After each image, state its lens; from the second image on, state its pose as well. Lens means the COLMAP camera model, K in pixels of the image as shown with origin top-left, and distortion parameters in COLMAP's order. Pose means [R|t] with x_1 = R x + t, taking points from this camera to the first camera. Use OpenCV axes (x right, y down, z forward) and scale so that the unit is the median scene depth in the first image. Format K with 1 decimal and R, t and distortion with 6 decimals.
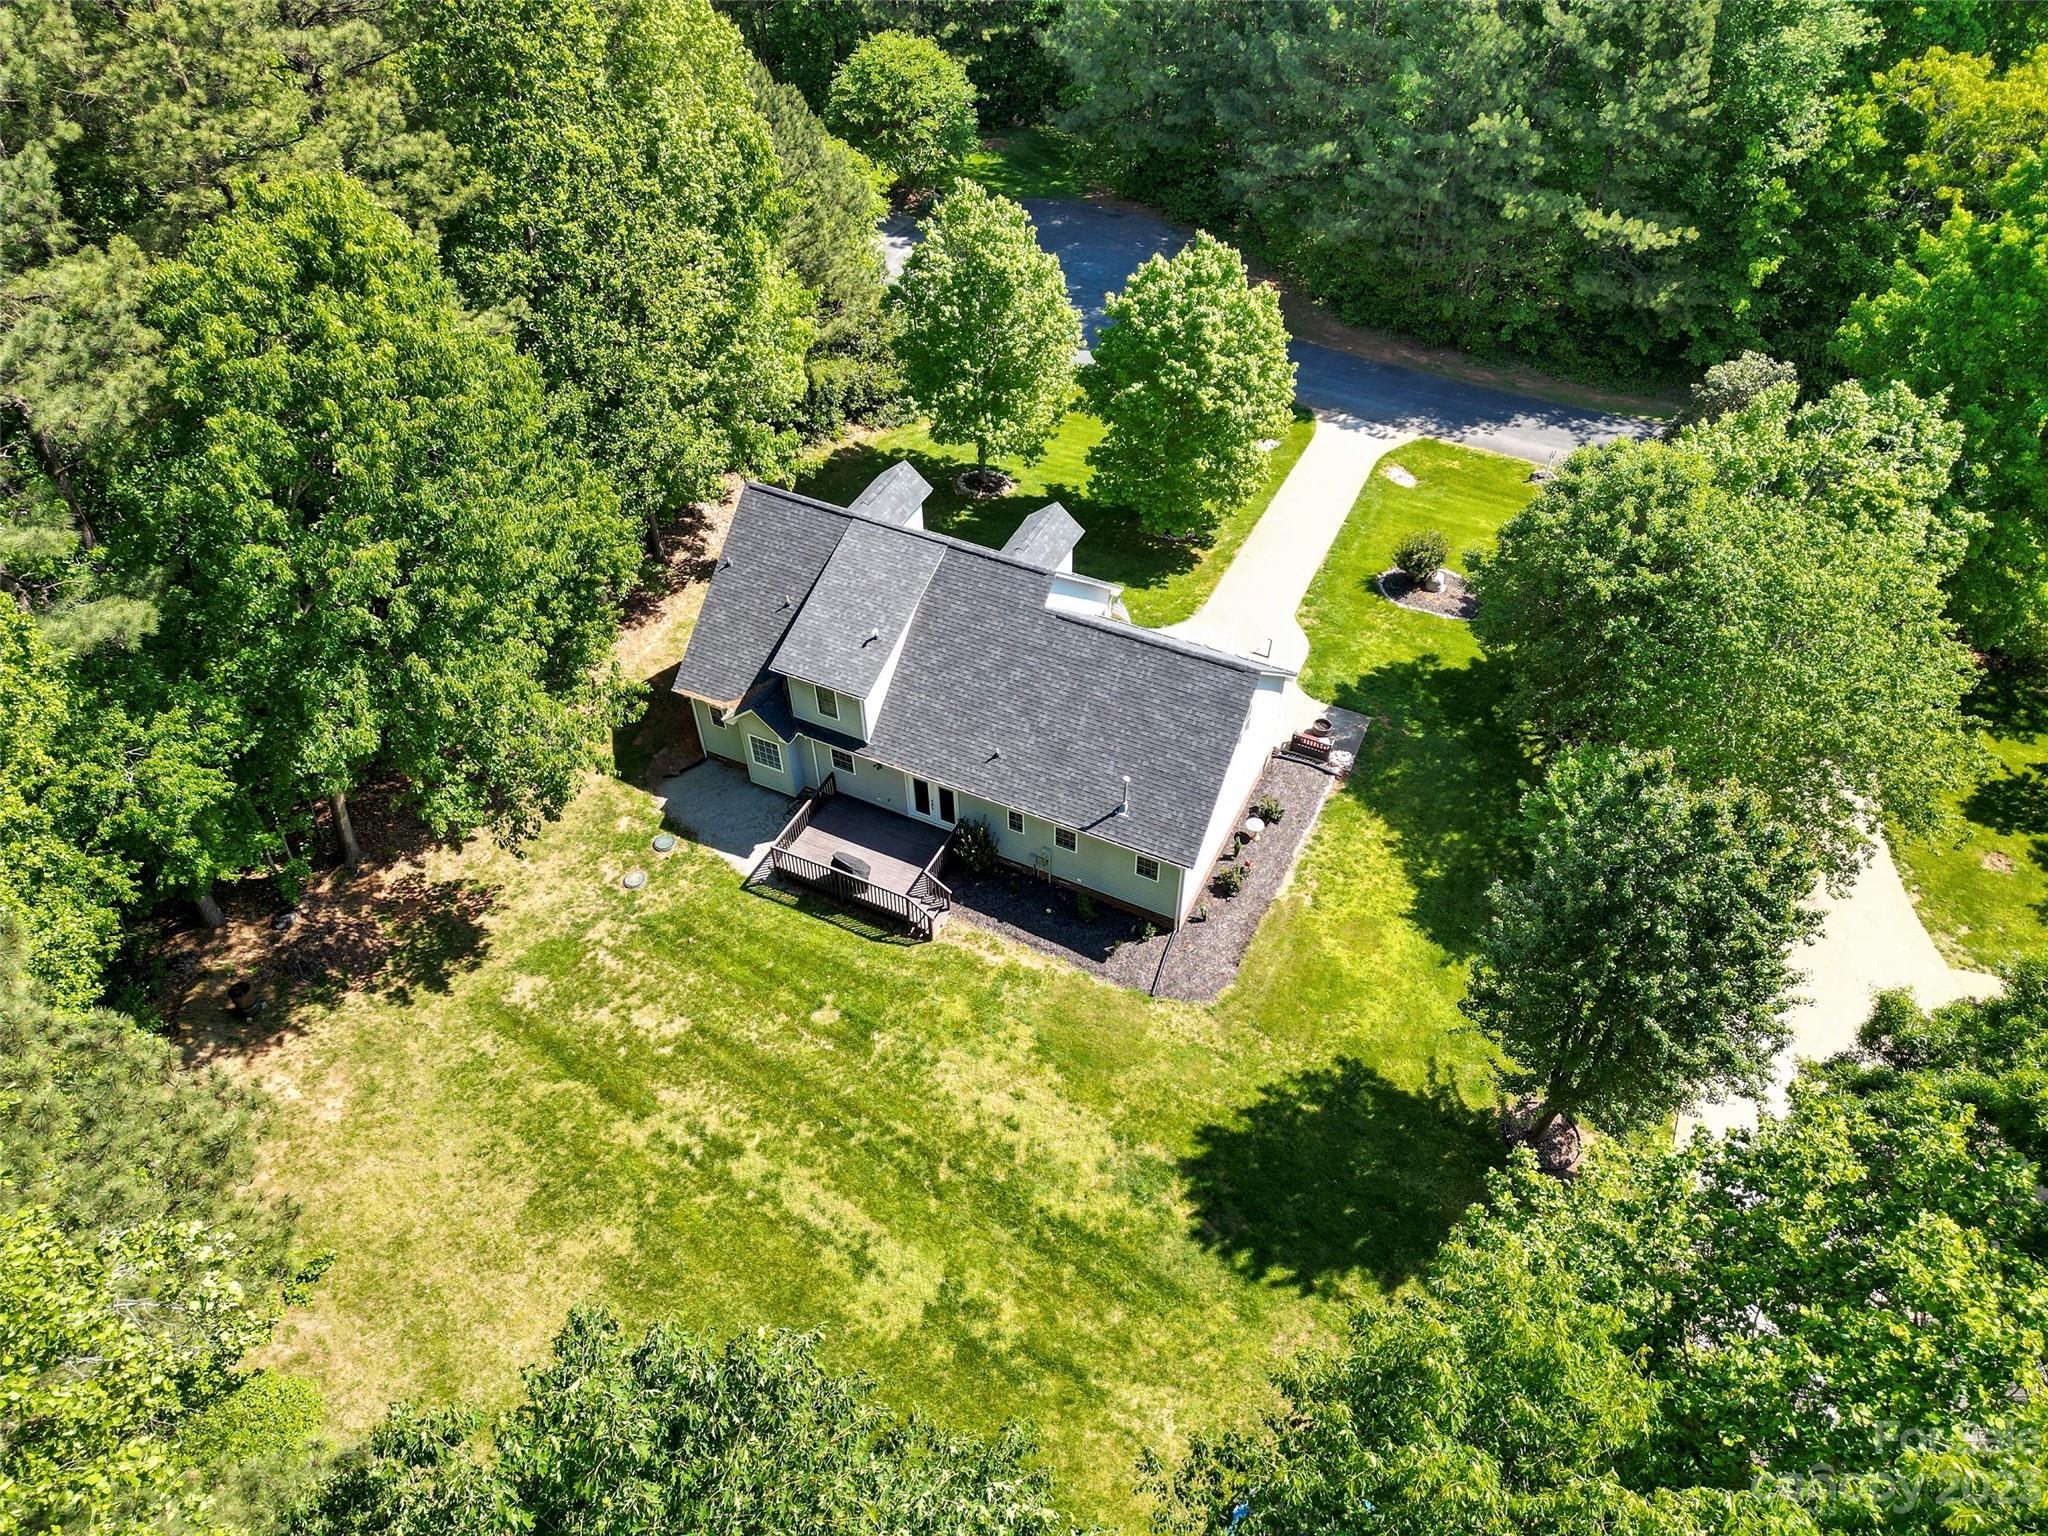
lens RADIAL K [[1438.2, 0, 1034.1], [0, 1438.2, 771.6], [0, 0, 1]] dist [0.068858, -0.060607]
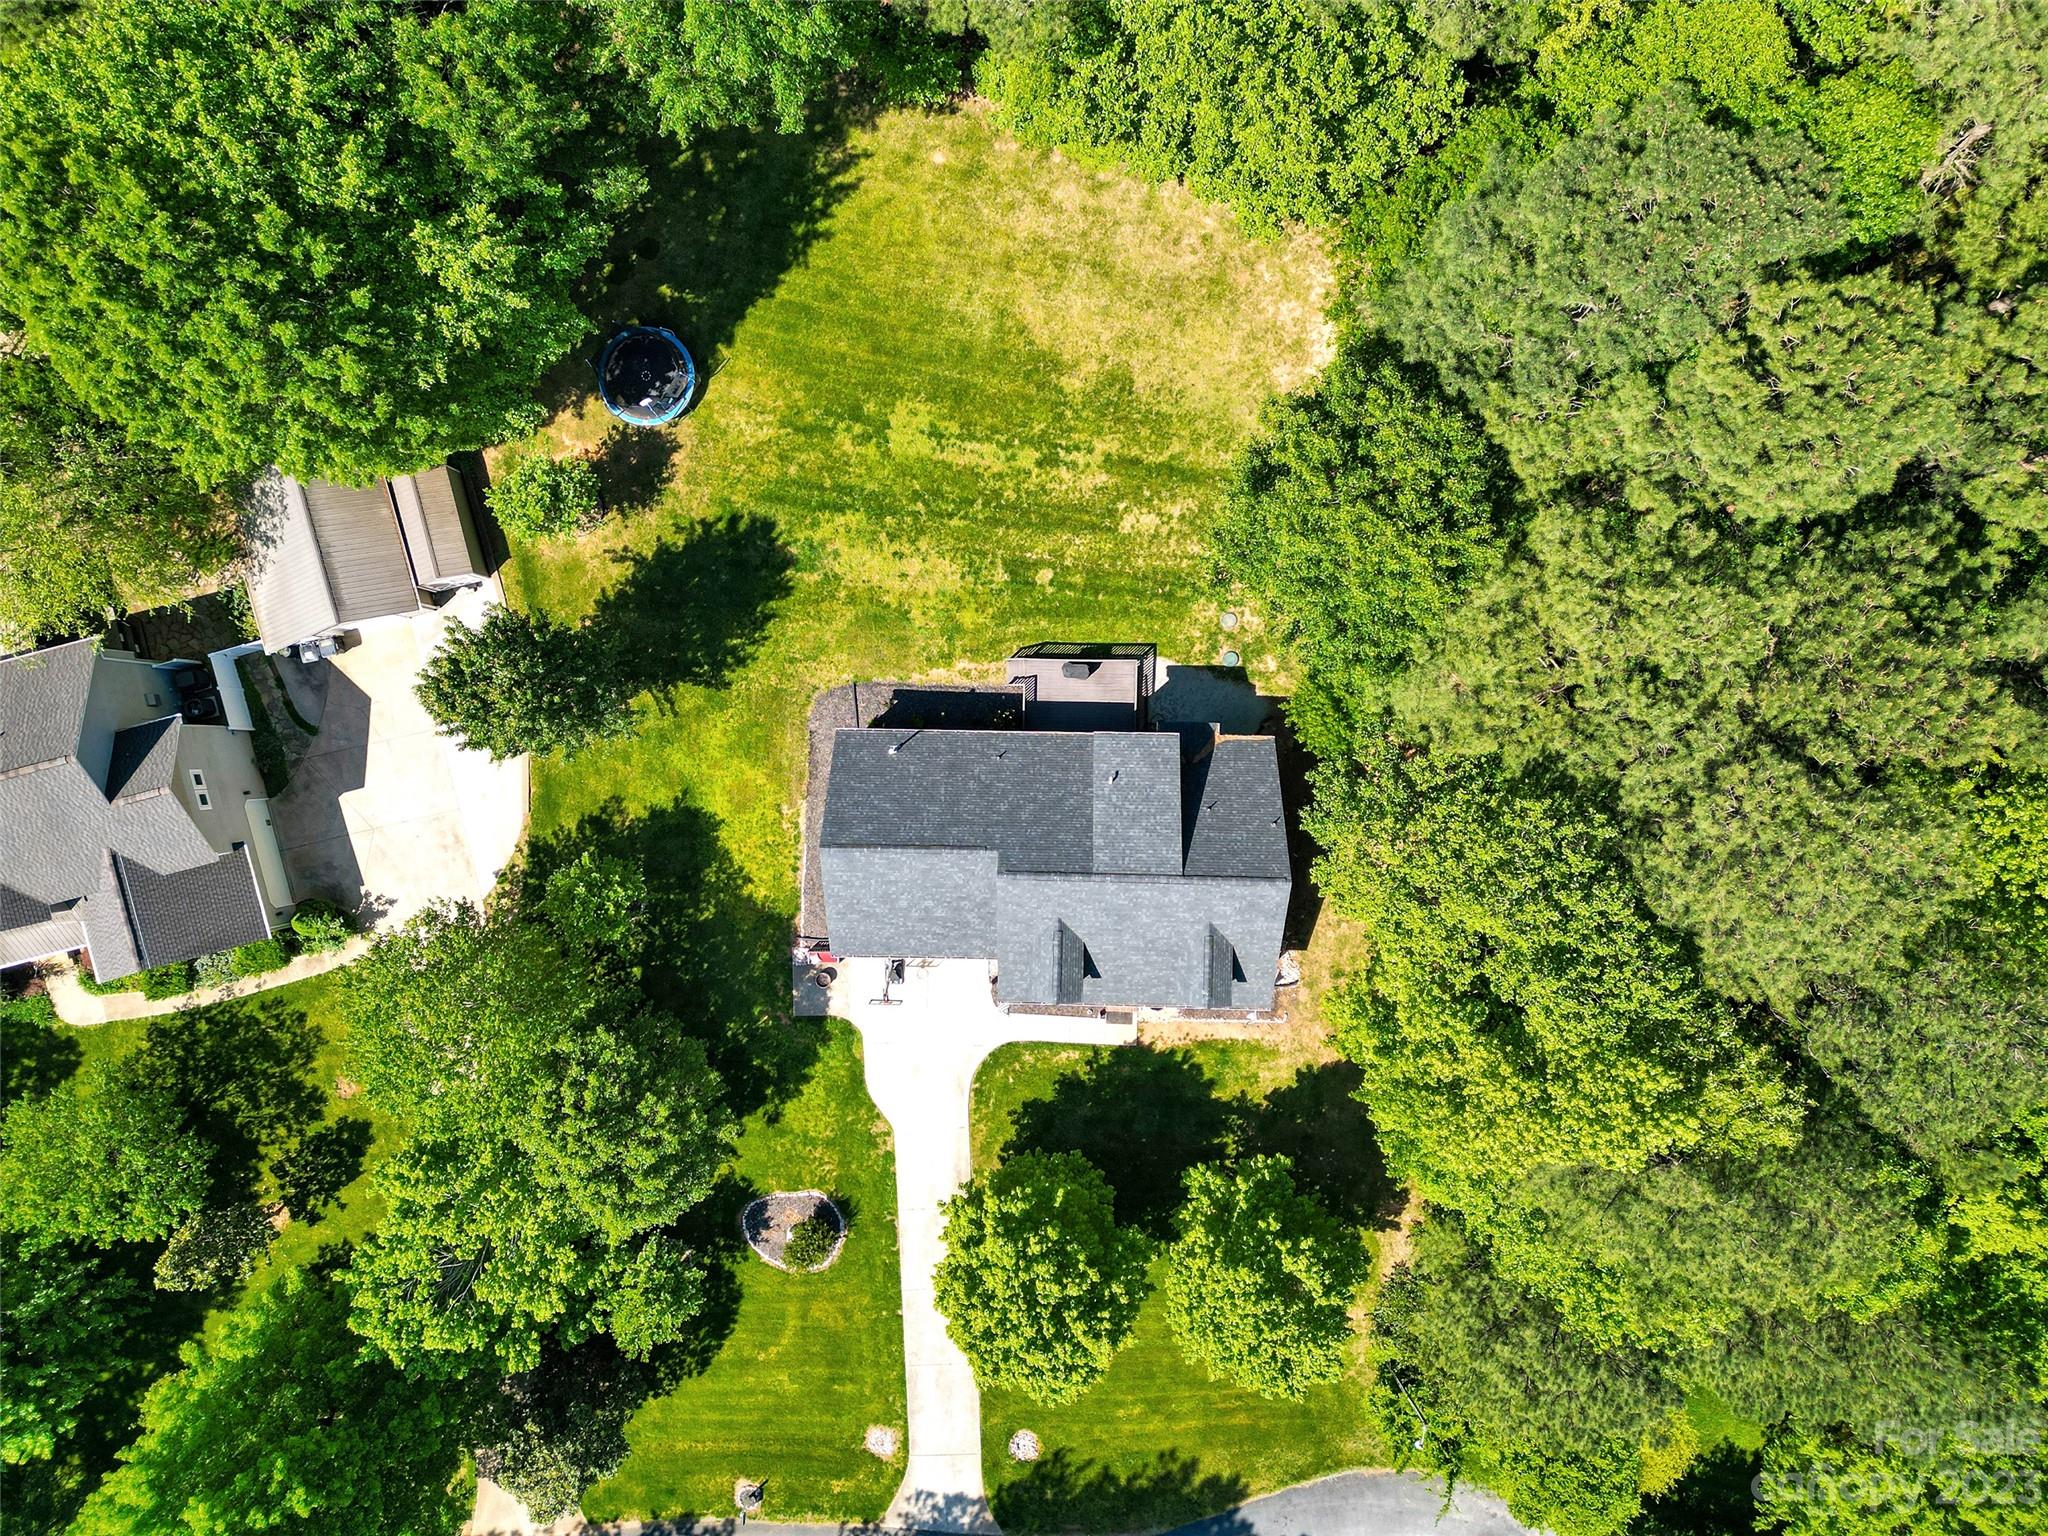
lens RADIAL K [[1438.2, 0, 1025.2], [0, 1438.2, 740.4], [0, 0, 1]] dist [0.068858, -0.060607]
pose [[-0.907987, 0.418338, 0.023490, -0.086033], [-0.276966, -0.641322, 0.715539, -0.966917], [0.314402, 0.643194, 0.698178, 0.053506]]
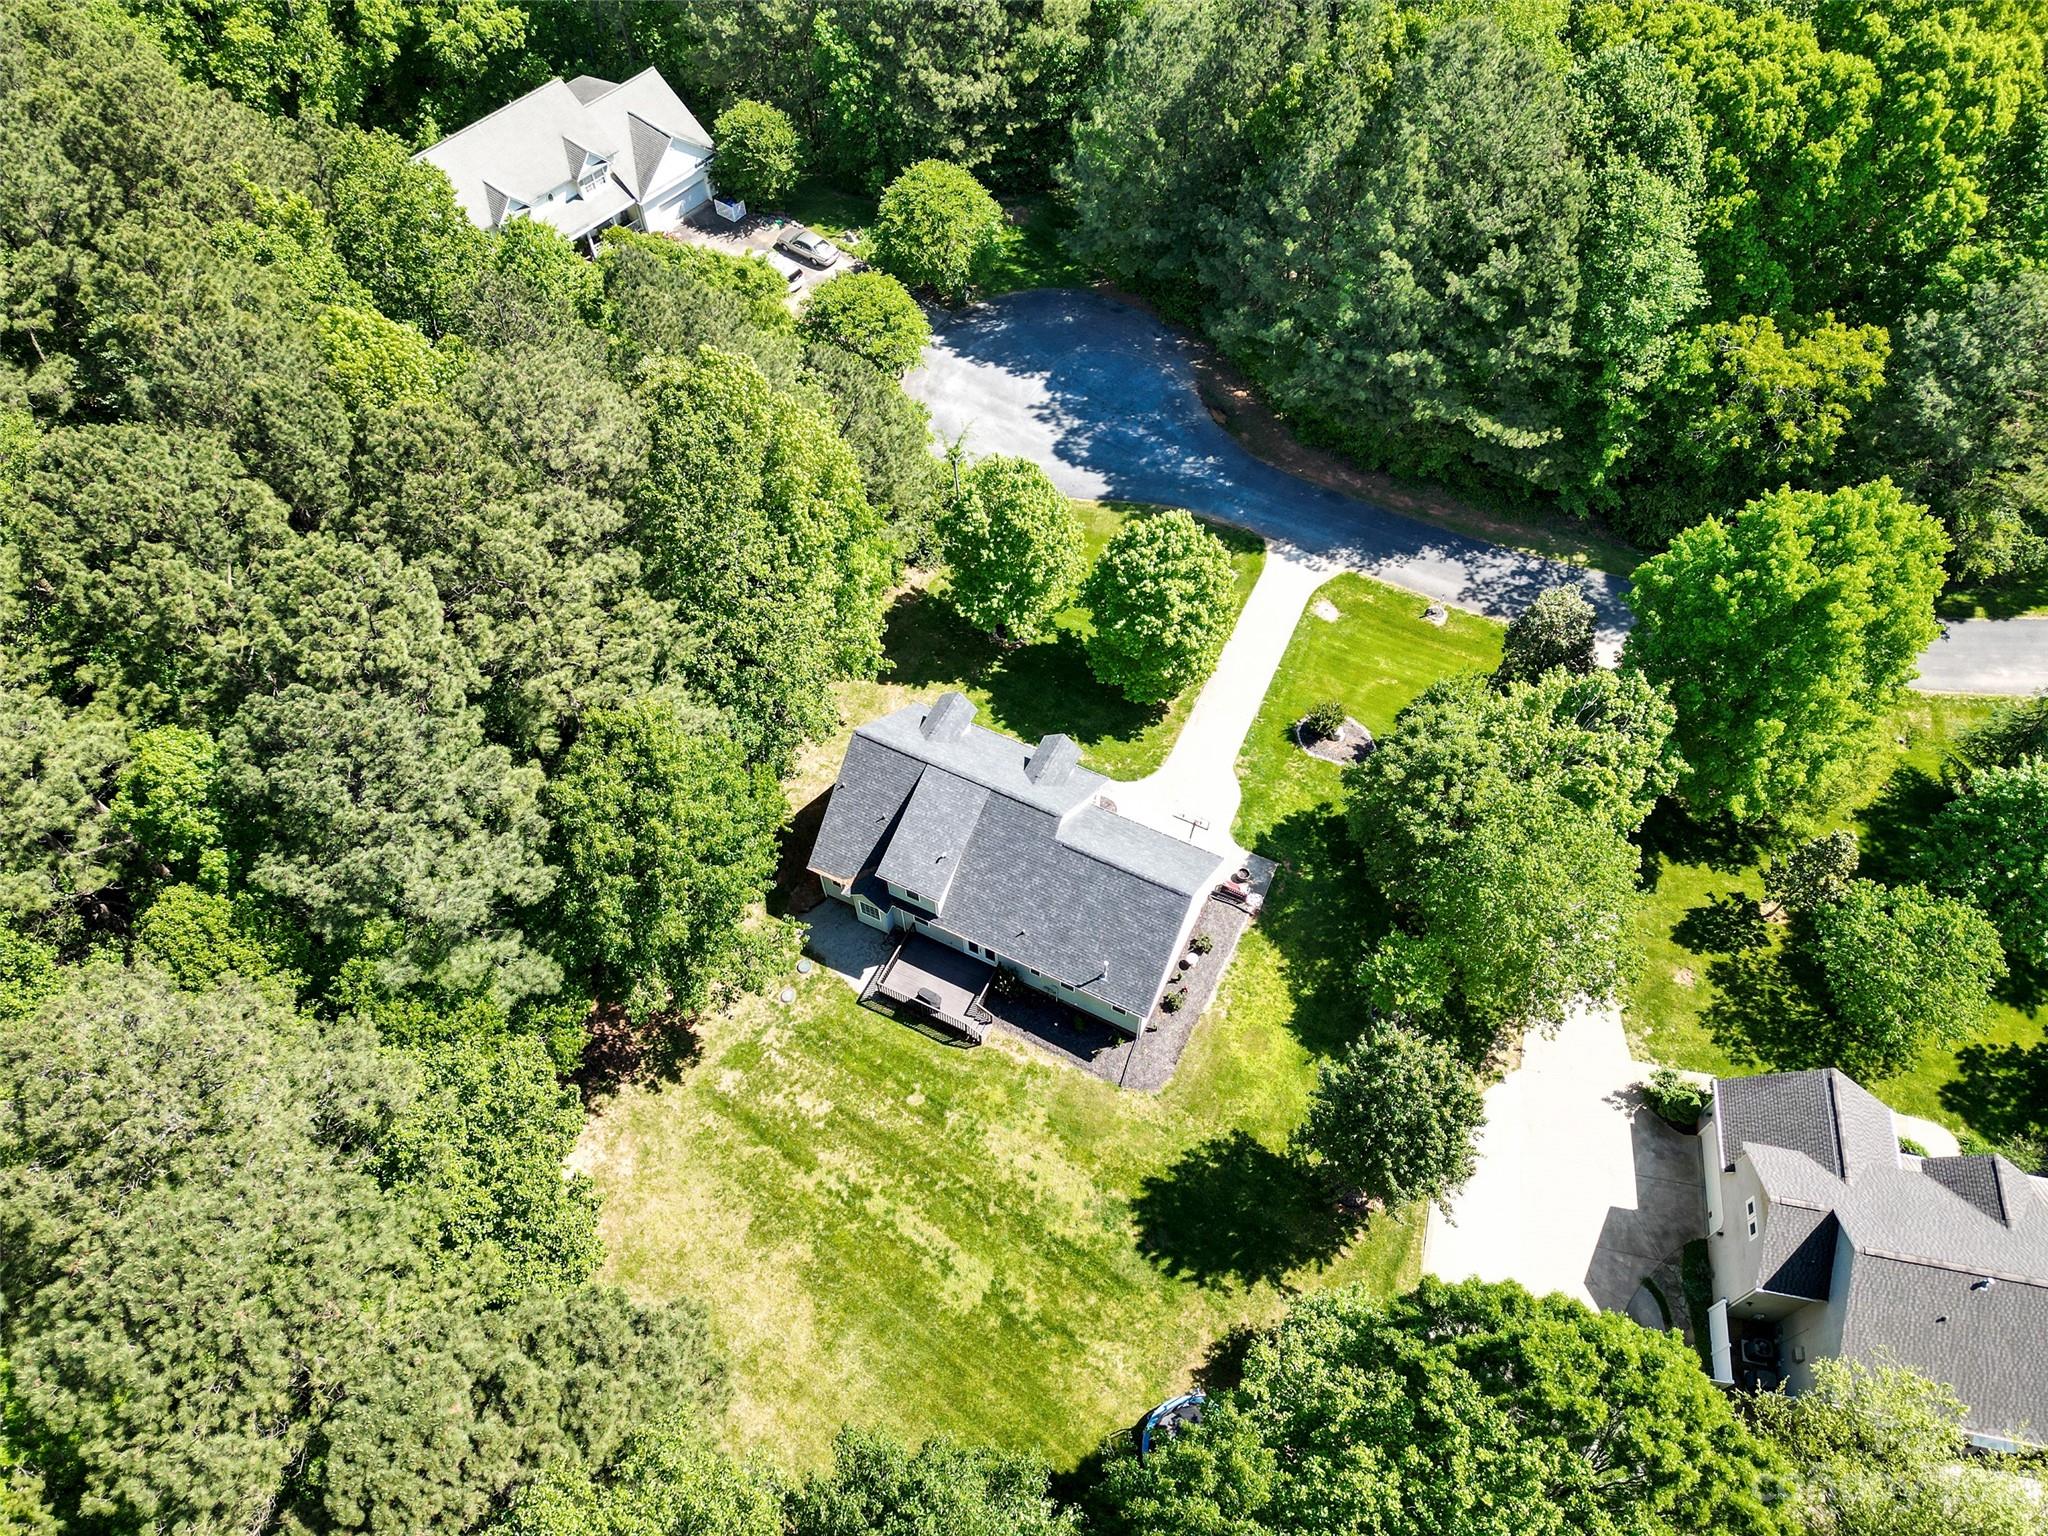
lens RADIAL K [[1438.2, 0, 1034.6], [0, 1438.2, 772.8], [0, 0, 1]] dist [0.068858, -0.060607]
pose [[0.999964, 0.006690, -0.005258, -0.006454], [-0.005513, 0.980083, 0.198511, -0.484621], [0.006481, -0.198475, 0.980085, -0.479140]]
